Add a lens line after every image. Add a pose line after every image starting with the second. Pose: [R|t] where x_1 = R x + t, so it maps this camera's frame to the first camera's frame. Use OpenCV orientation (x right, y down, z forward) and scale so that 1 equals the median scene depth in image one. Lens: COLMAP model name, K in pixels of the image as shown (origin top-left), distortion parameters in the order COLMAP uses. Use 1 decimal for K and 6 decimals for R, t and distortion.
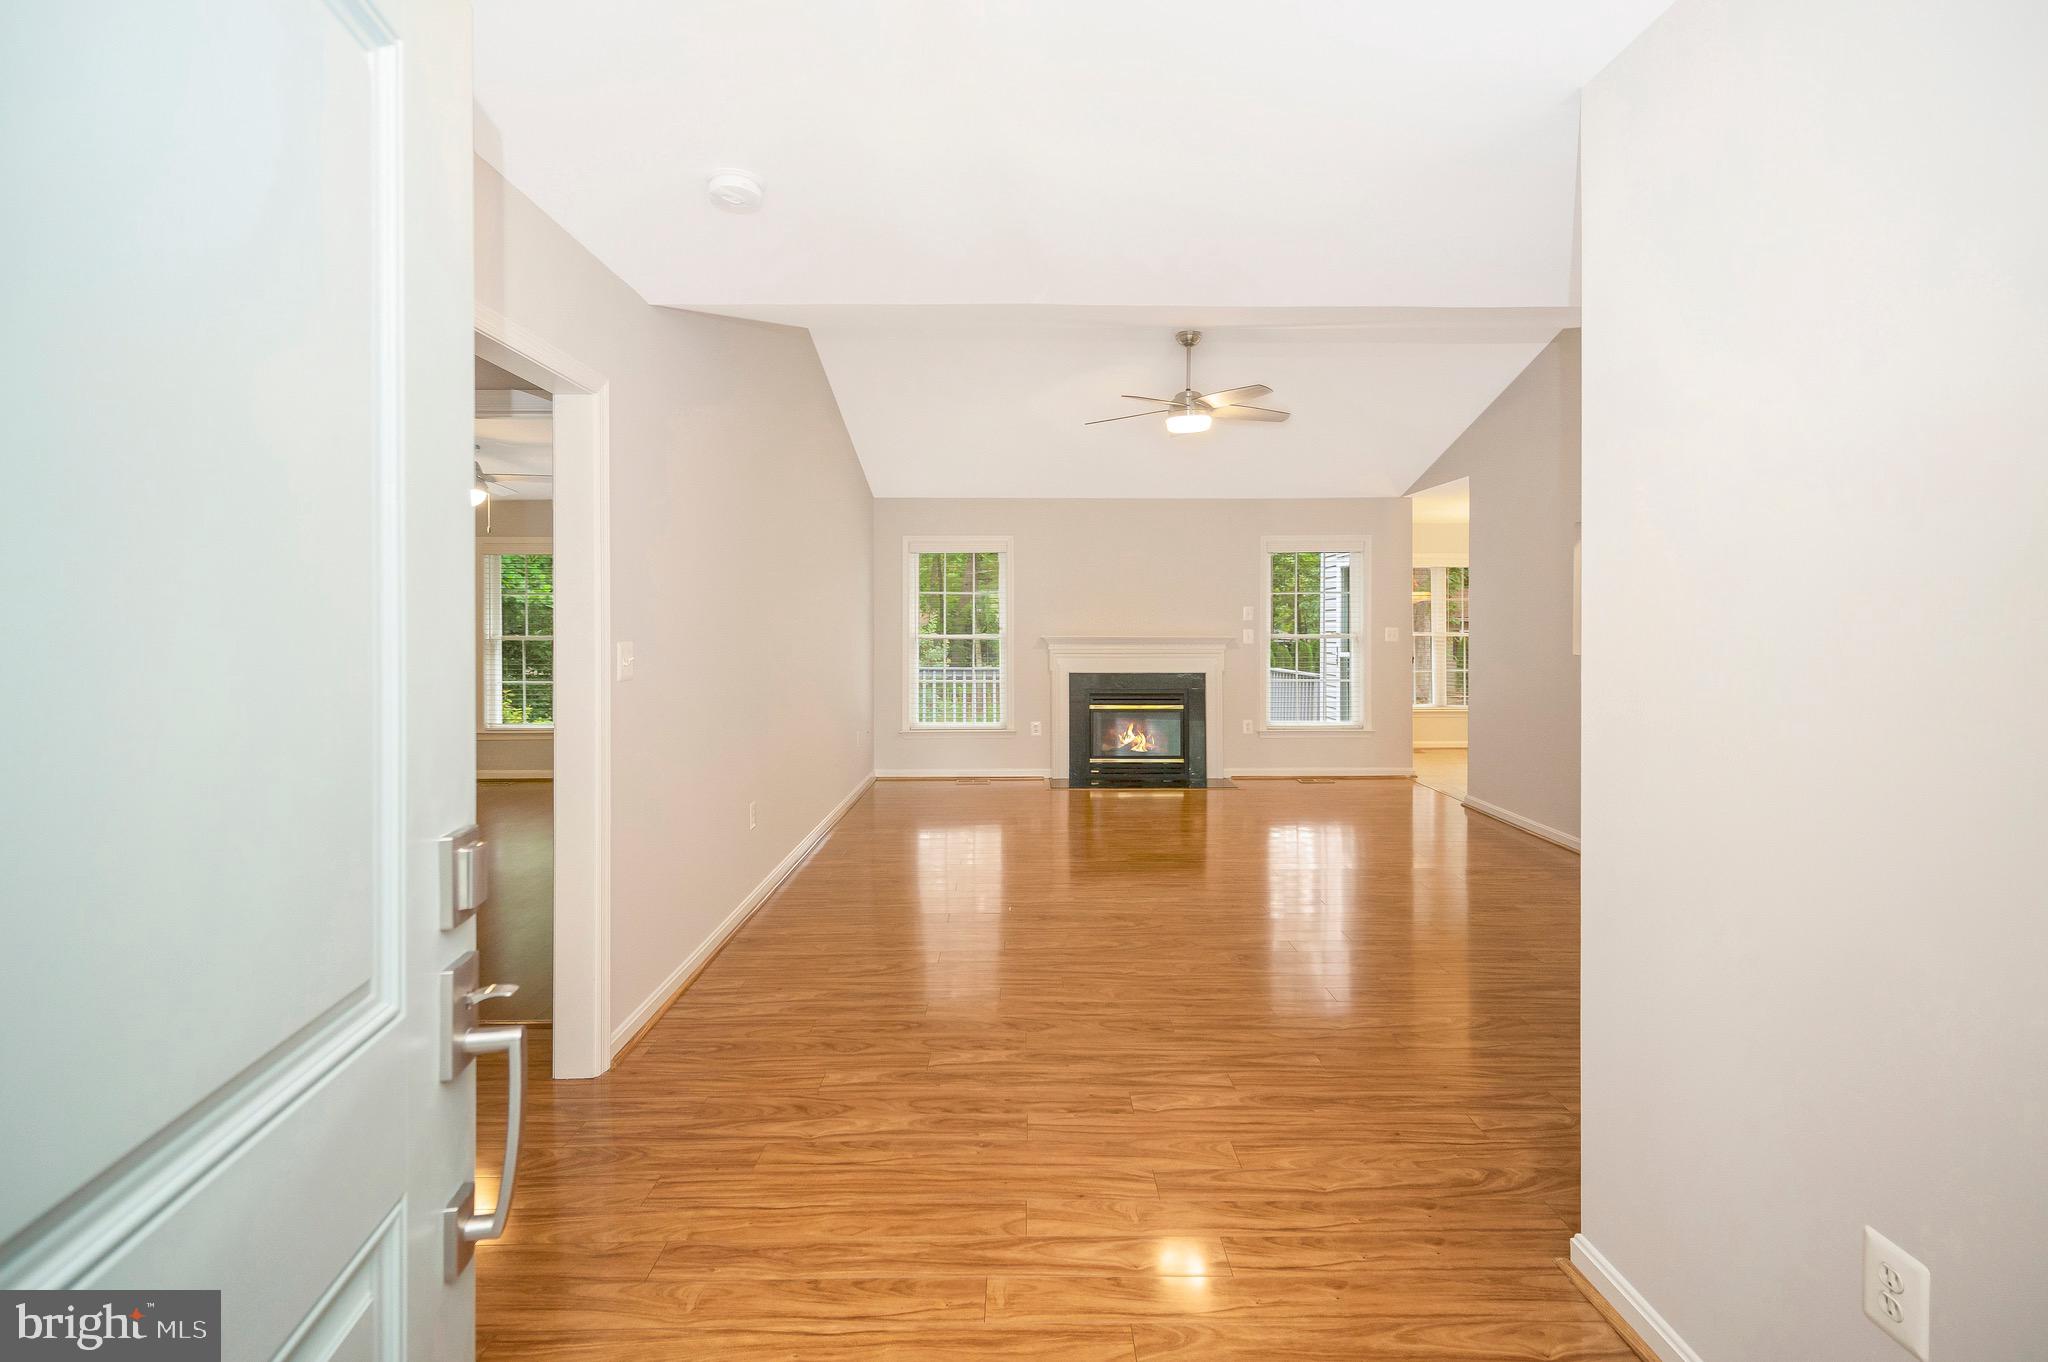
lens RADIAL K [[906.2, 0, 1029.5], [0, 906.2, 633.8], [0, 0, 1]] dist [-0.000604, 0.000094]
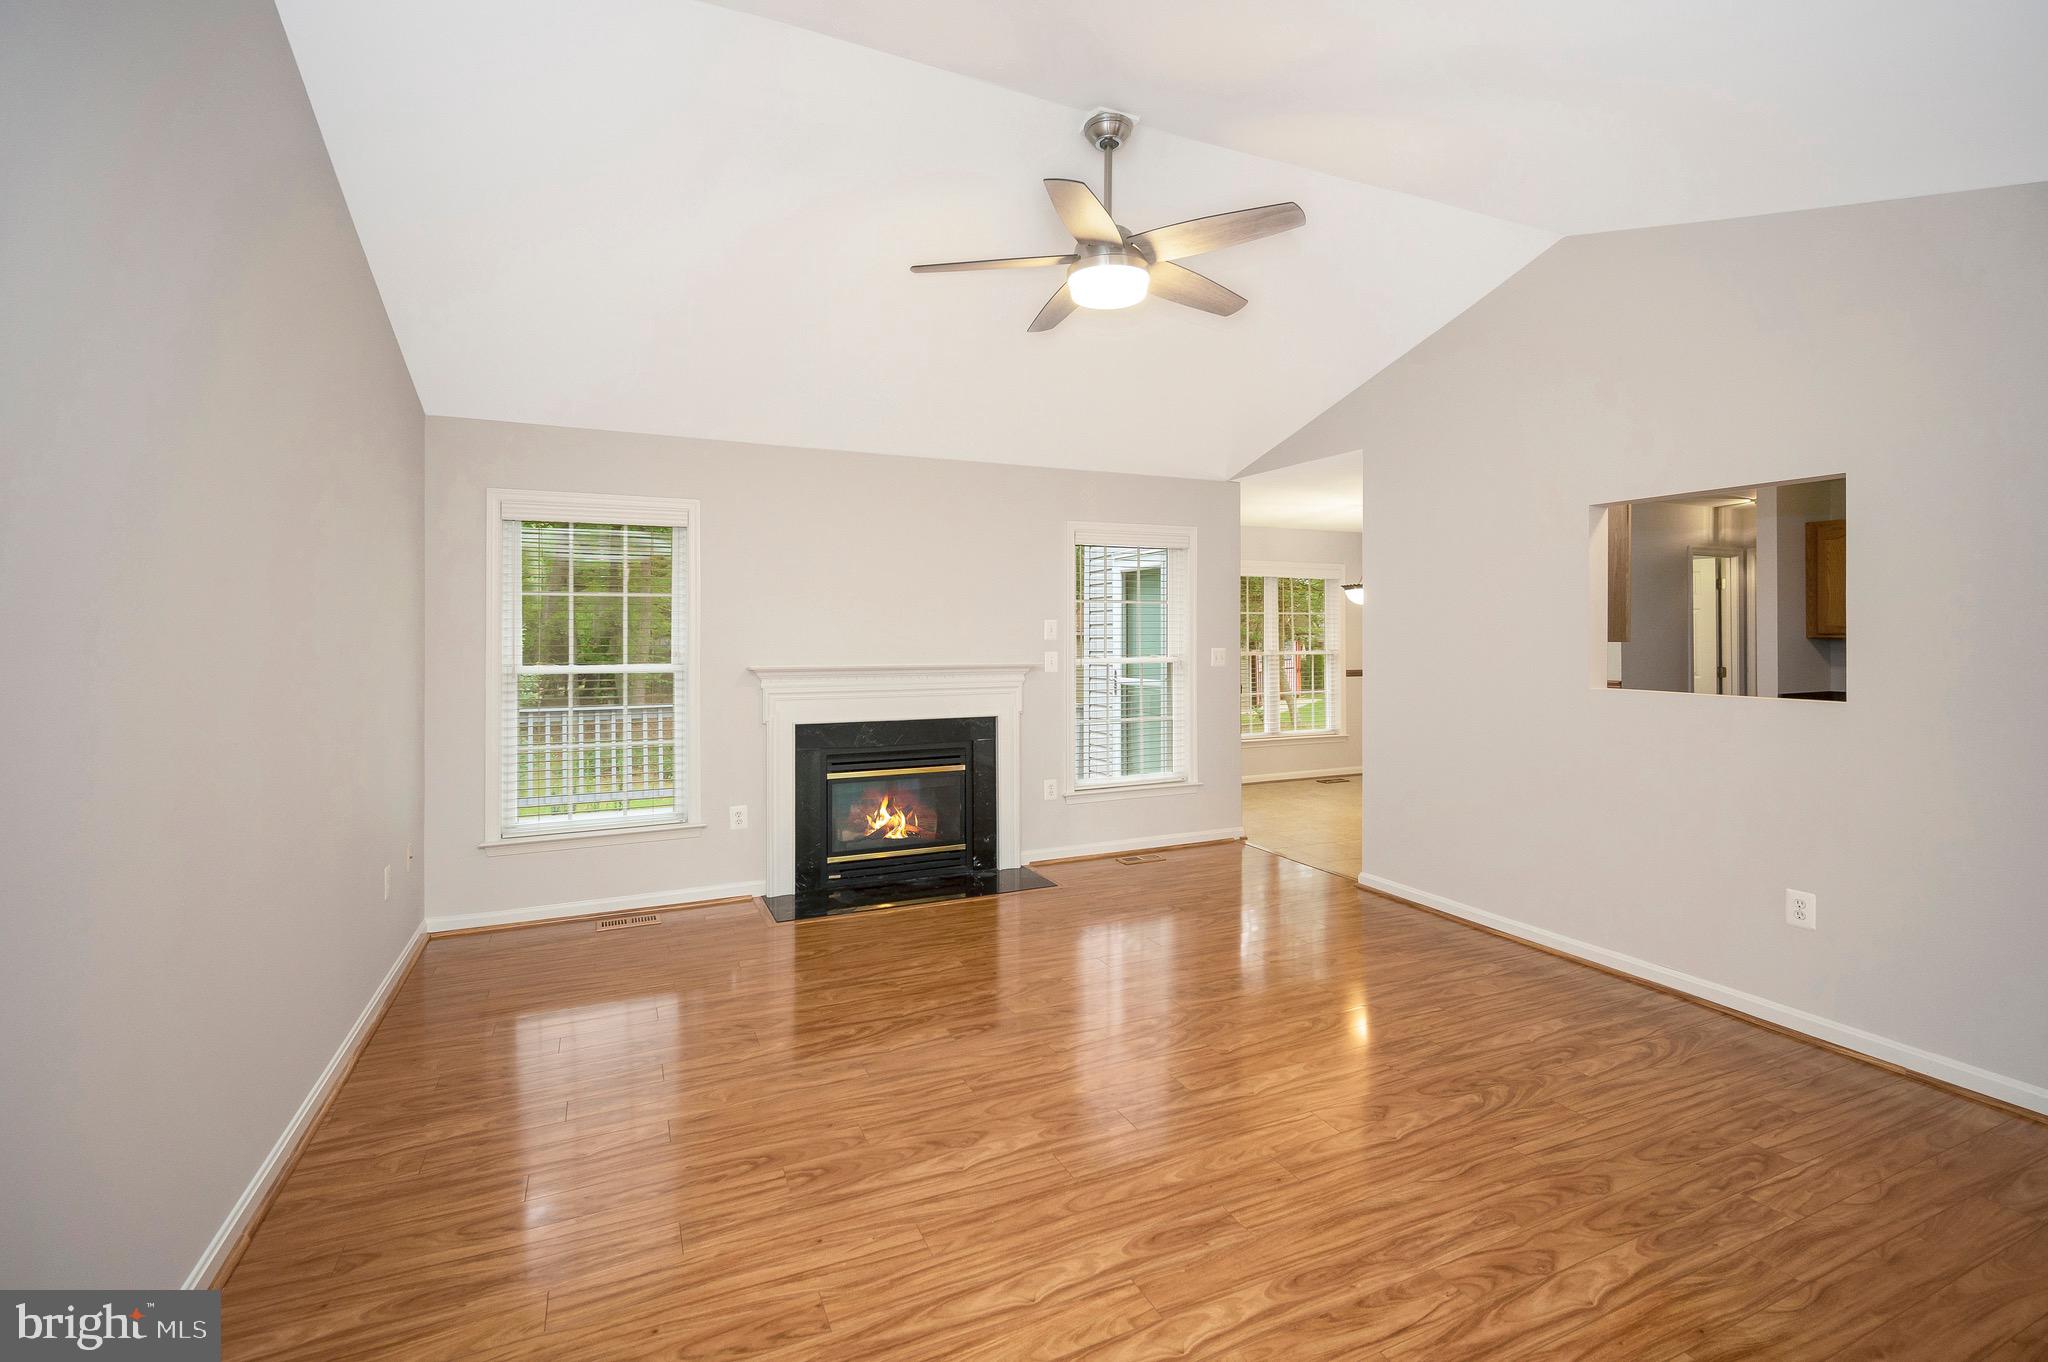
lens RADIAL K [[906.2, 0, 1029.5], [0, 906.2, 633.8], [0, 0, 1]] dist [-0.000604, 0.000094]
pose [[0.916127, 0.000383, 0.400887, -0.058203], [0.002589, 0.999973, -0.006874, -0.014408], [-0.400879, 0.007335, 0.916102, 0.360592]]
